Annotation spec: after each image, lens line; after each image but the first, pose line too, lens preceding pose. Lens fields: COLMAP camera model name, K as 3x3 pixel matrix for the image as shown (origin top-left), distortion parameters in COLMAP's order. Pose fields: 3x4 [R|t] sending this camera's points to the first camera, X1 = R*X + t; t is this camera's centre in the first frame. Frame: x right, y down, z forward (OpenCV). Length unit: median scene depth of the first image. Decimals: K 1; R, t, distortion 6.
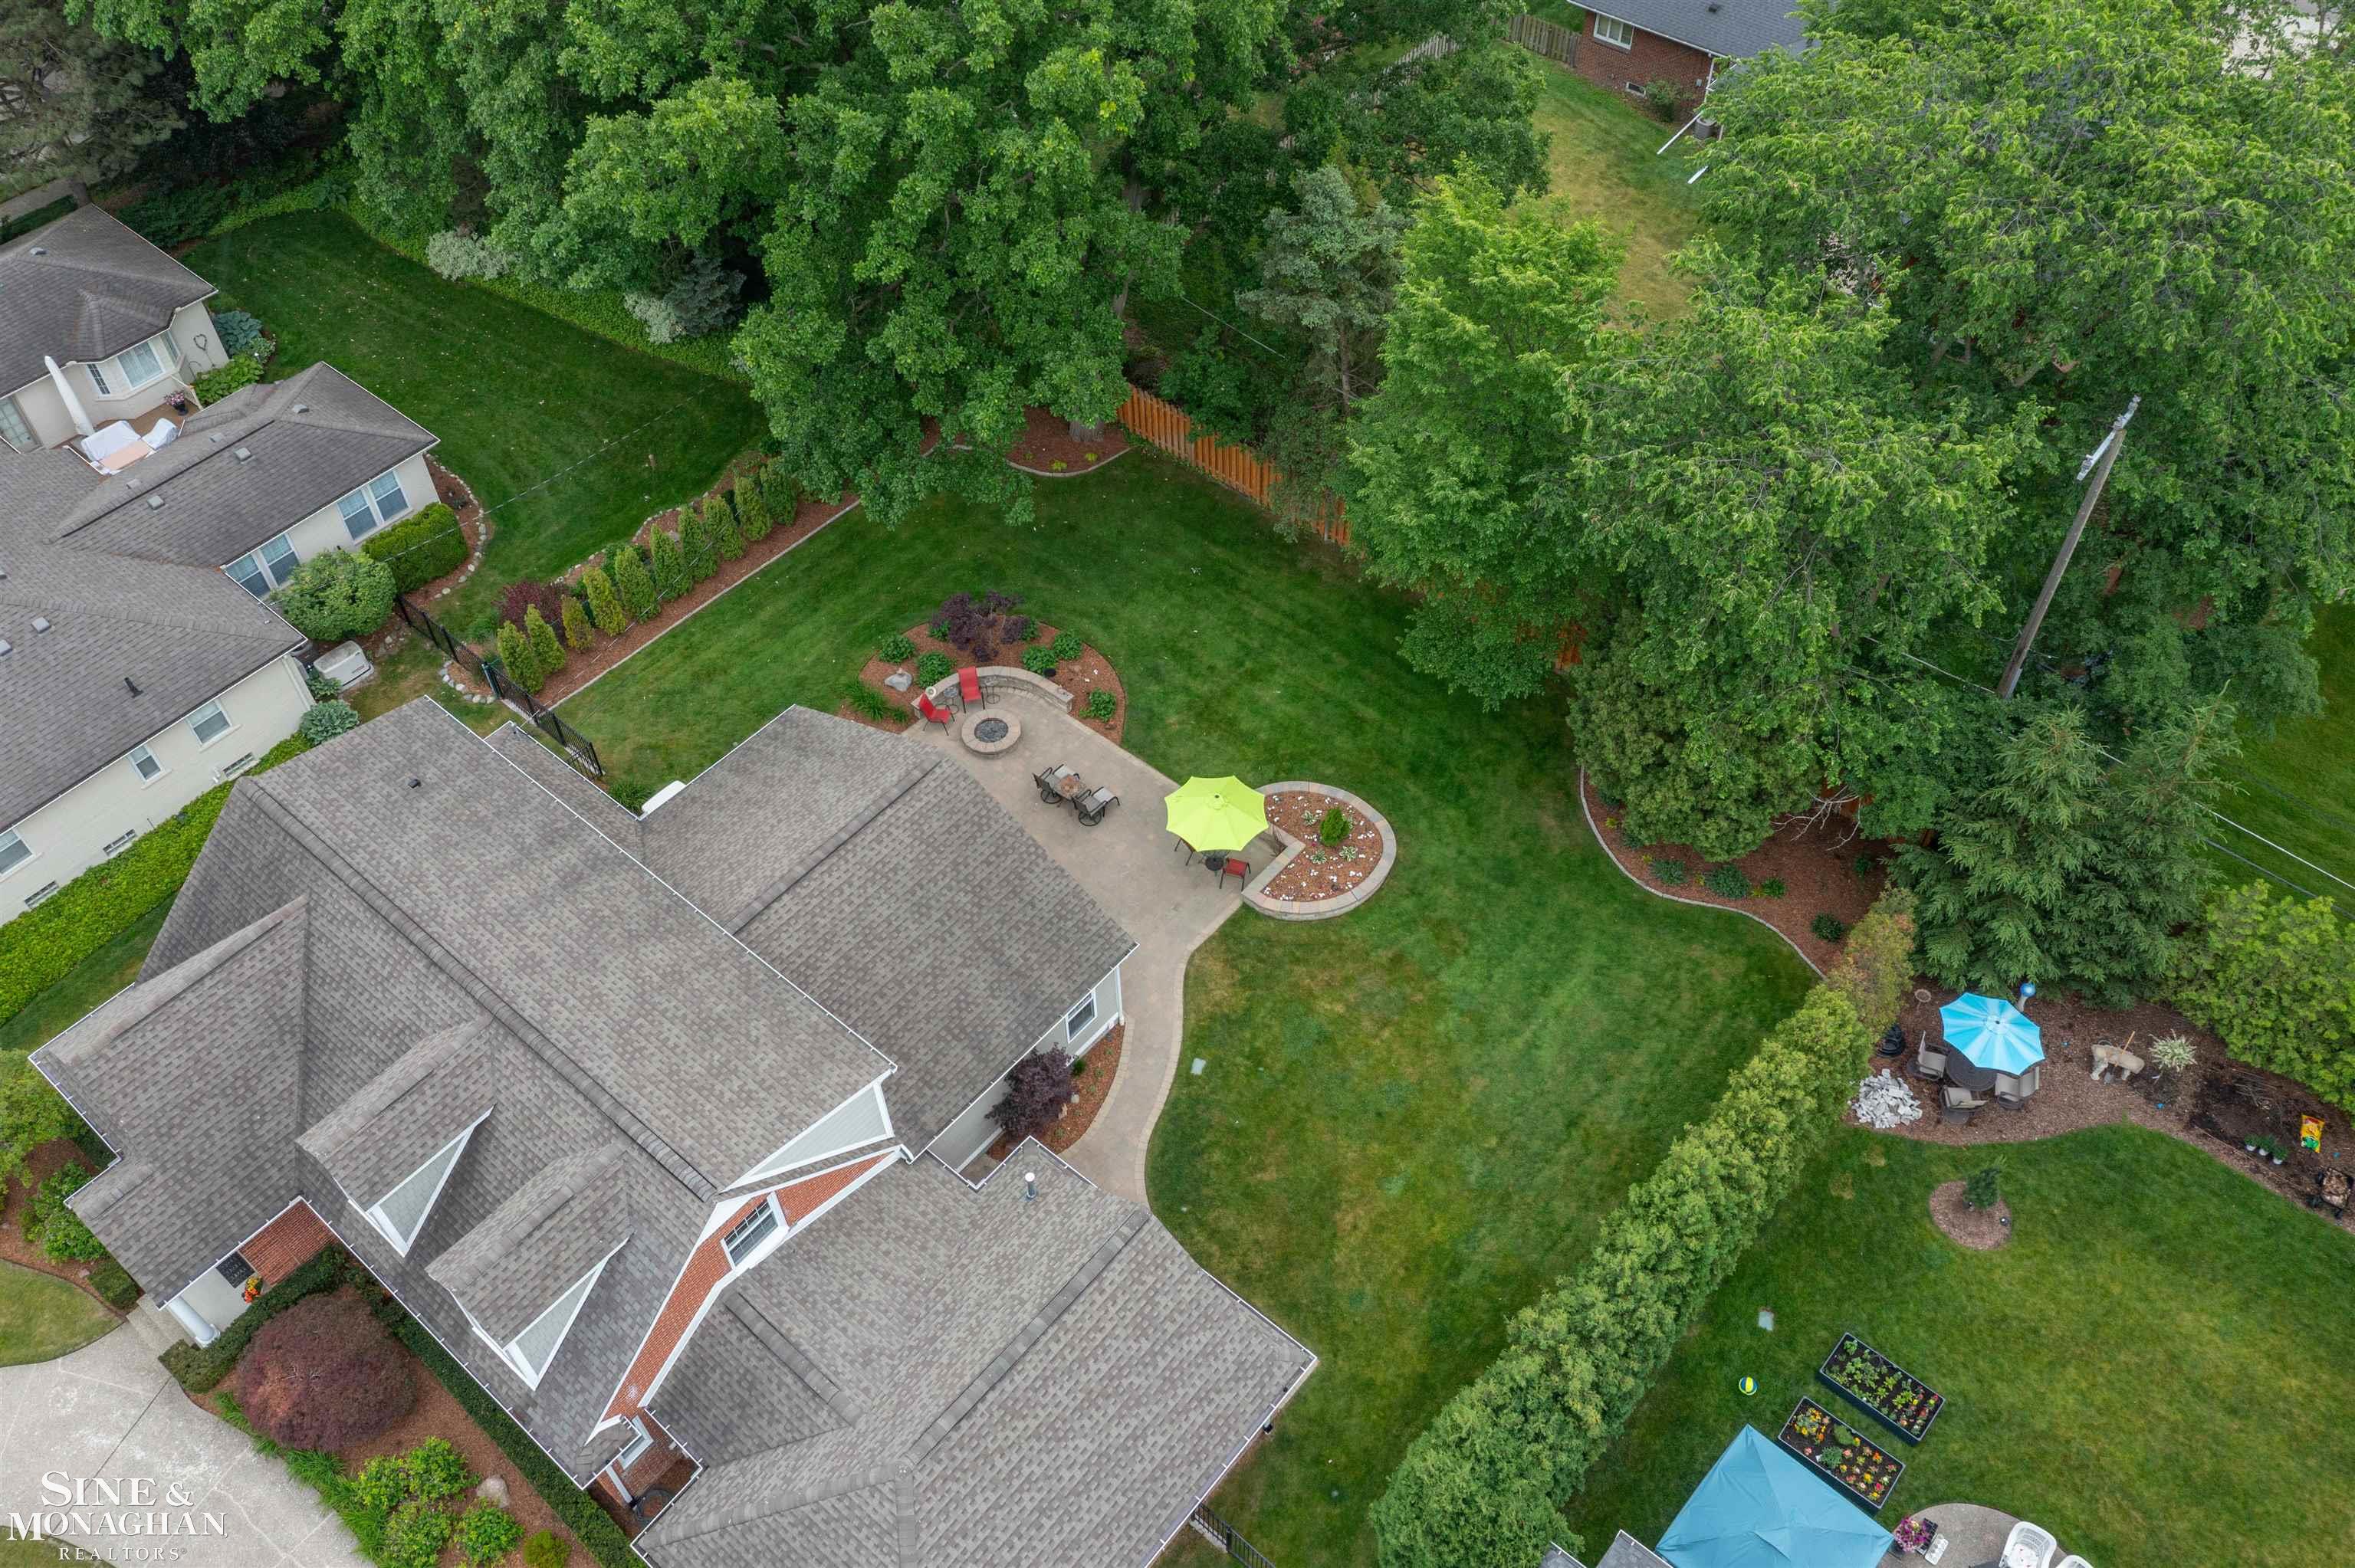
lens RADIAL K [[1835.8, 0, 1180.1], [0, 1835.8, 792.6], [0, 0, 1]] dist [-0.023209, -0.000163]
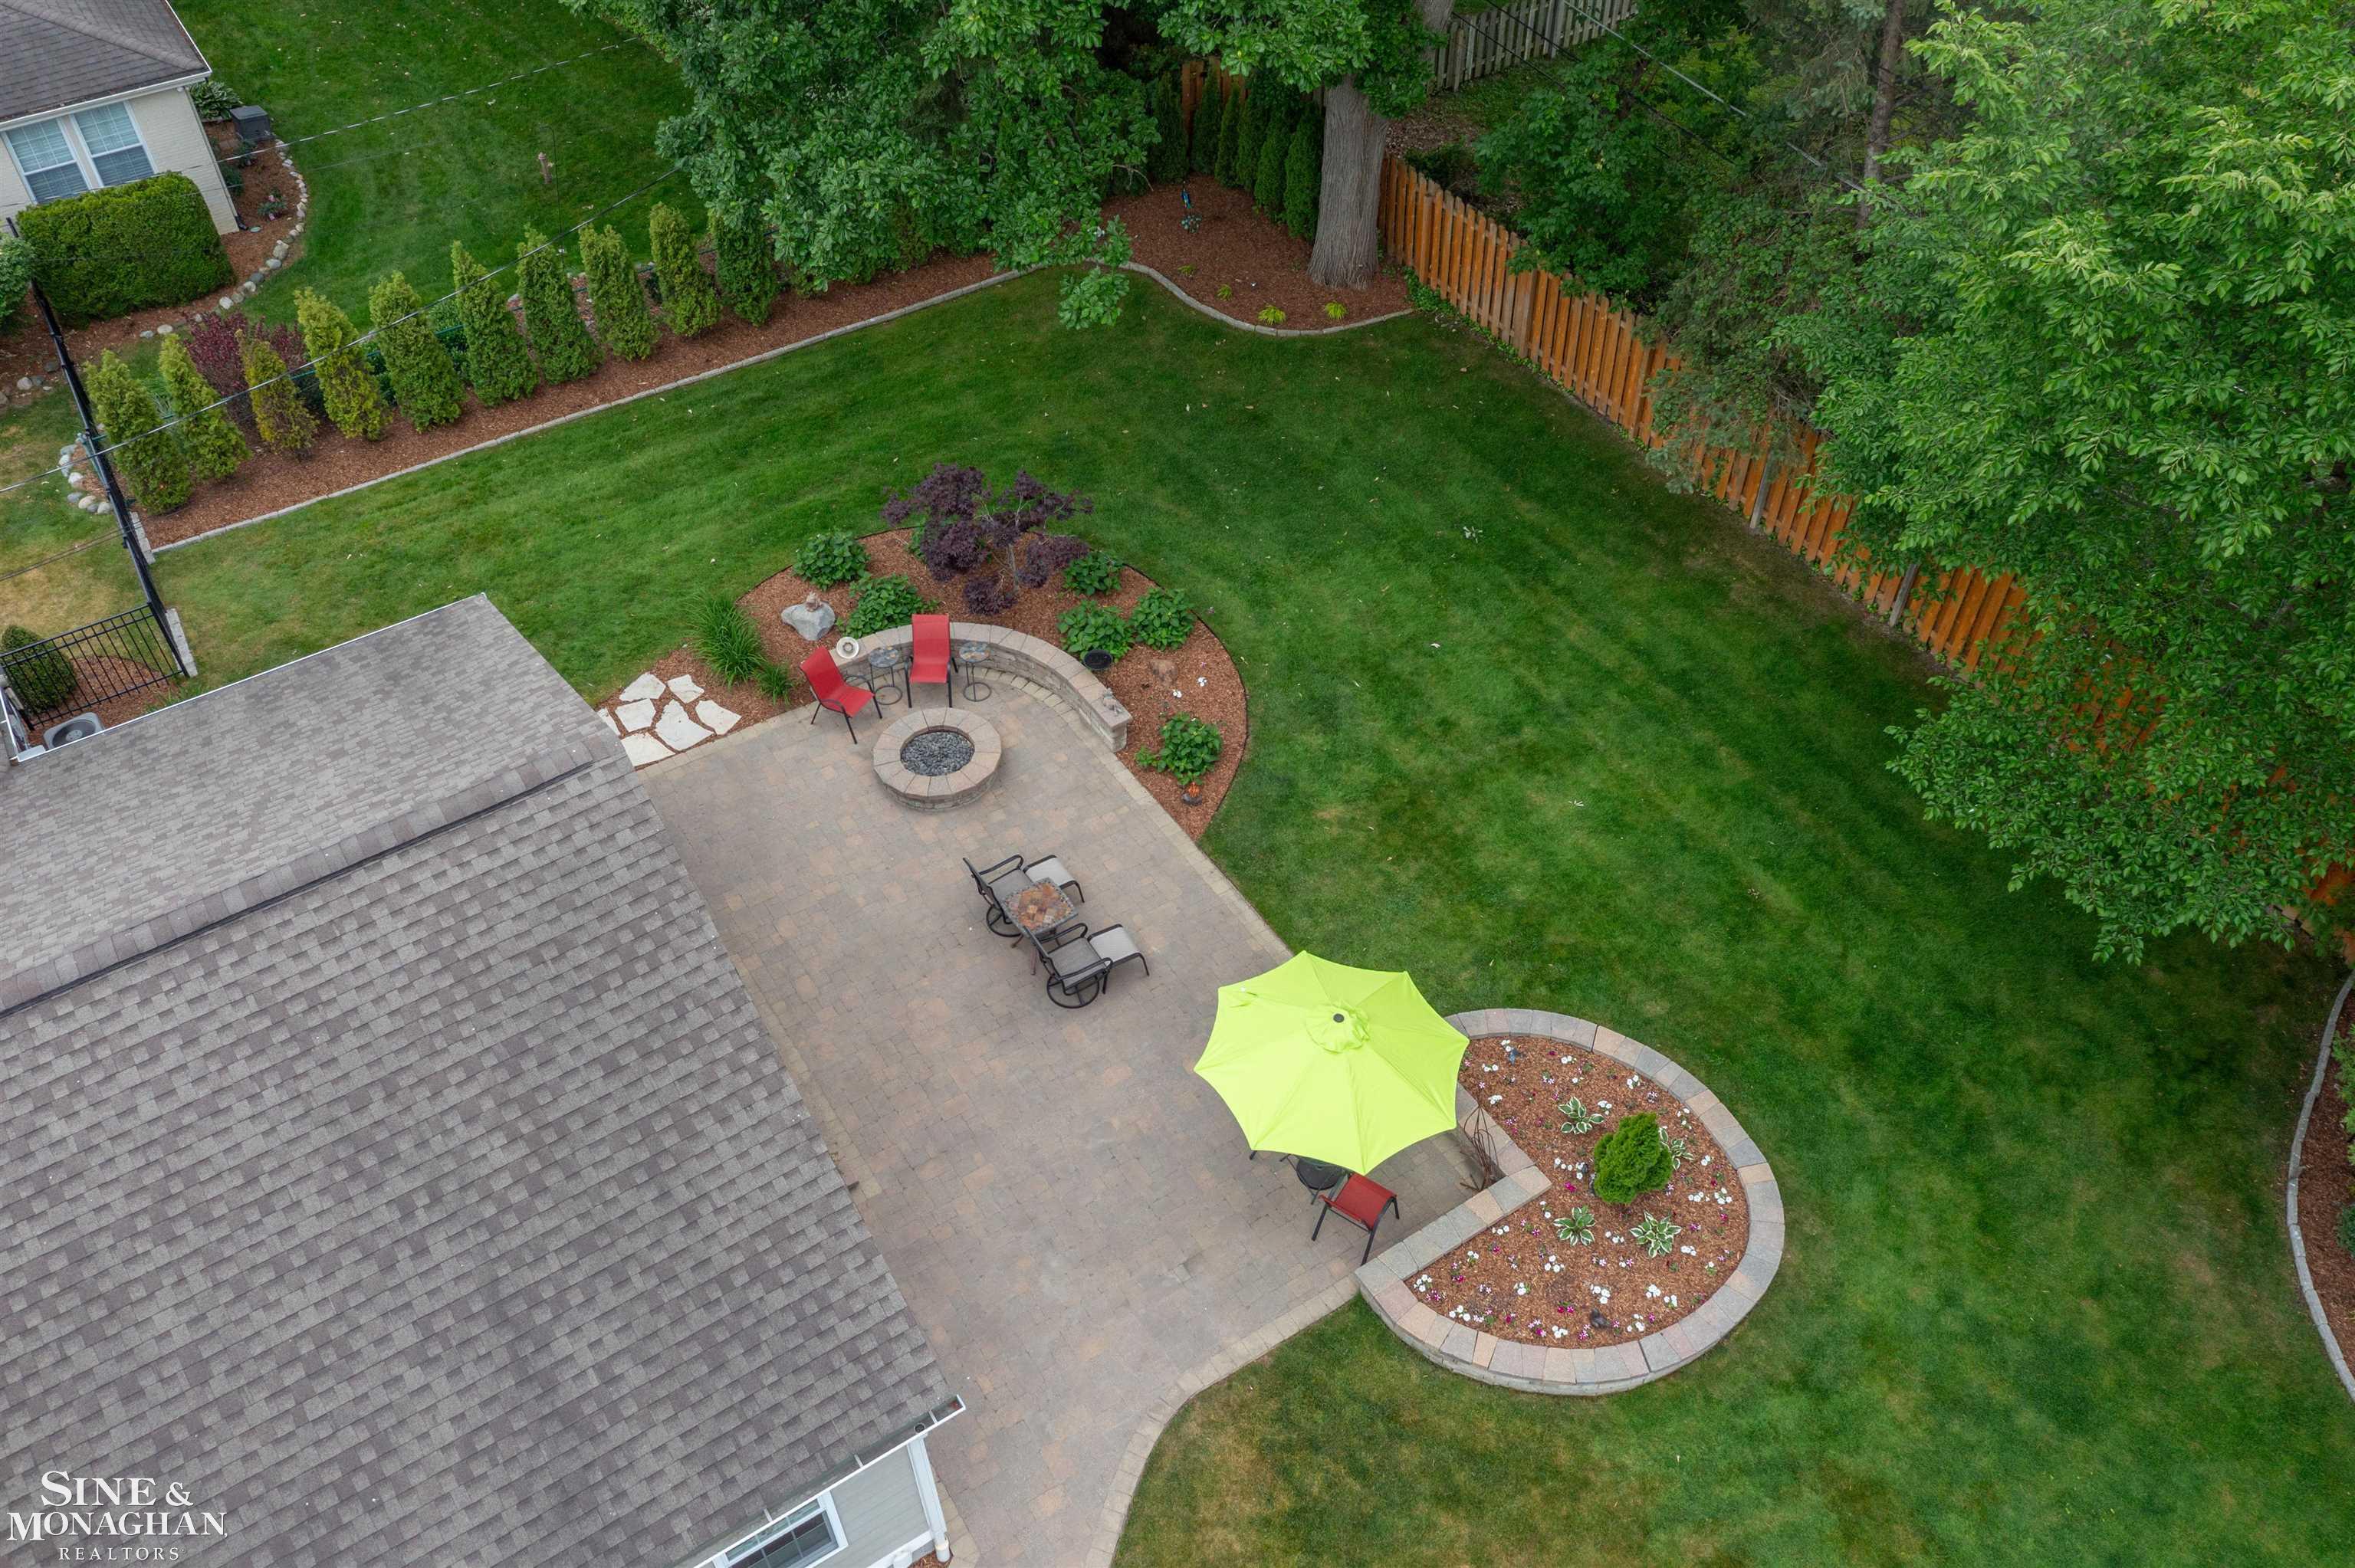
lens RADIAL K [[1835.8, 0, 1182.2], [0, 1835.8, 781.5], [0, 0, 1]] dist [-0.023209, -0.000163]
pose [[0.957814, 0.208363, -0.197932, 0.051217], [-0.220635, 0.974457, -0.041868, -0.021424], [0.184152, 0.083773, 0.979321, 0.578302]]
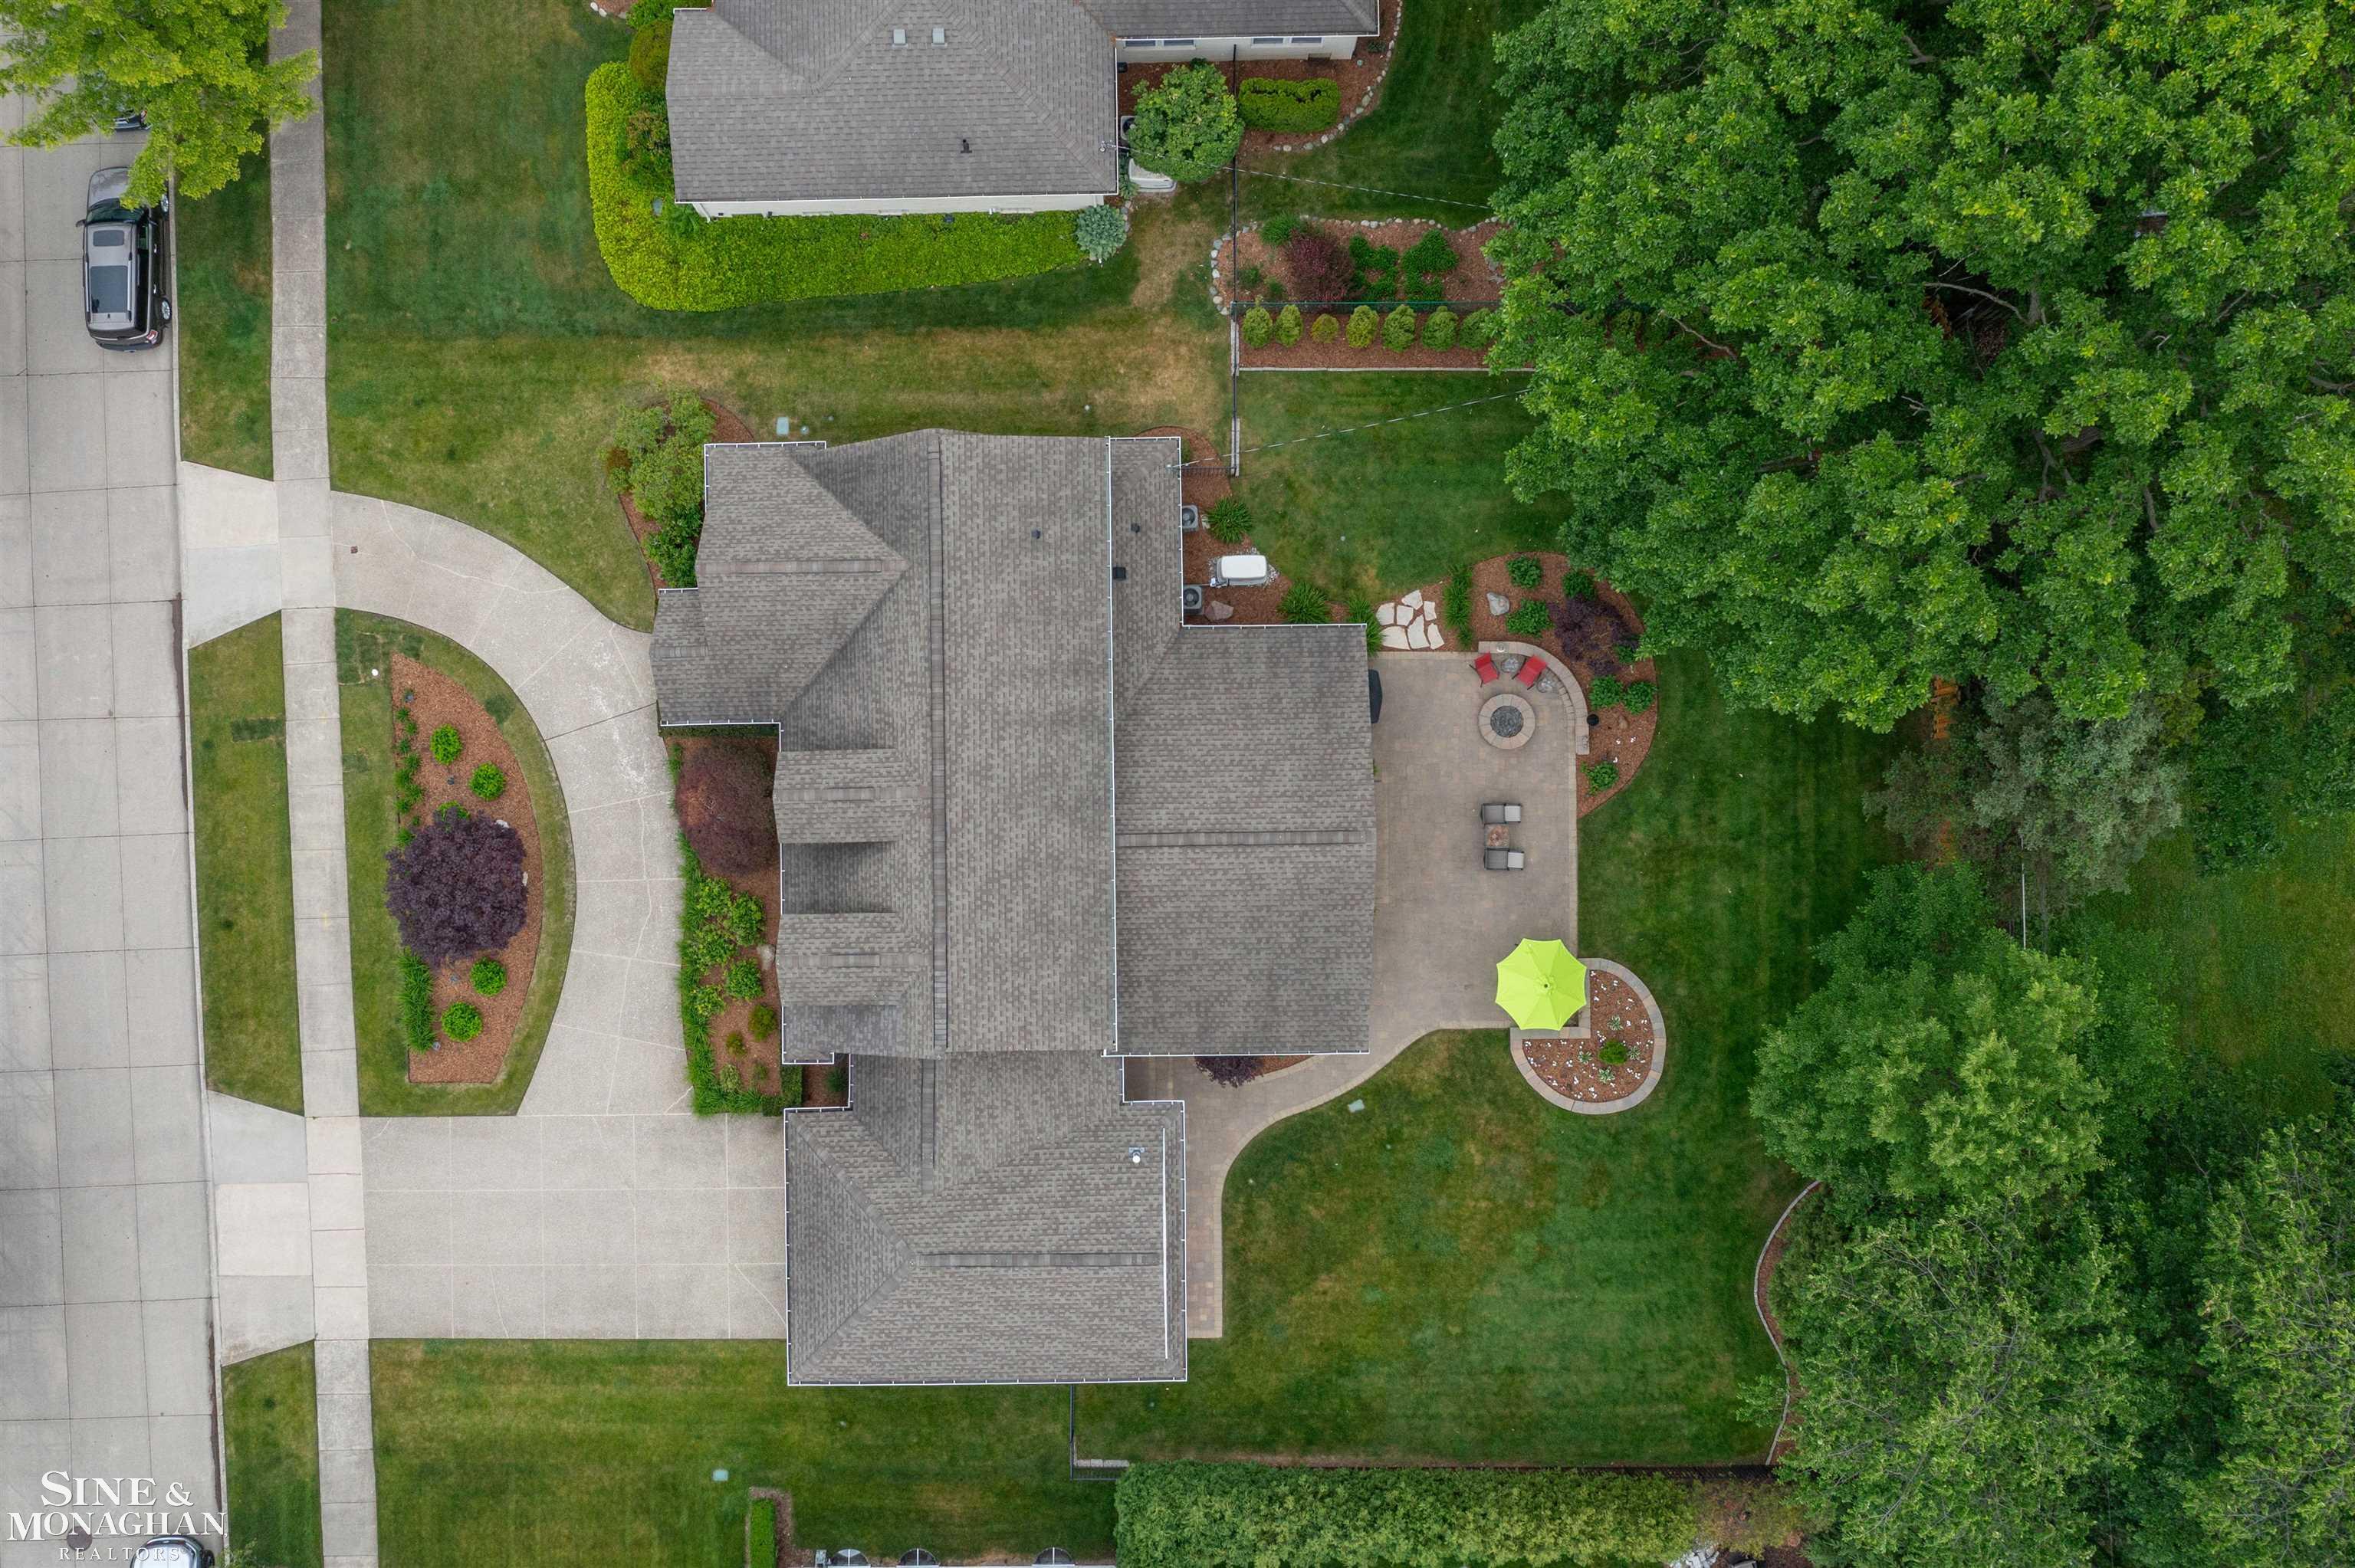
lens RADIAL K [[2032.1, 0, 1154.8], [0, 2032.1, 790.7], [0, 0, 1]] dist [-0.033906, 0.016135]
pose [[0.652330, 0.757875, -0.009544, -0.200269], [-0.571373, 0.499997, 0.650796, -0.677723], [0.497994, -0.419081, 0.759192, 0.001992]]
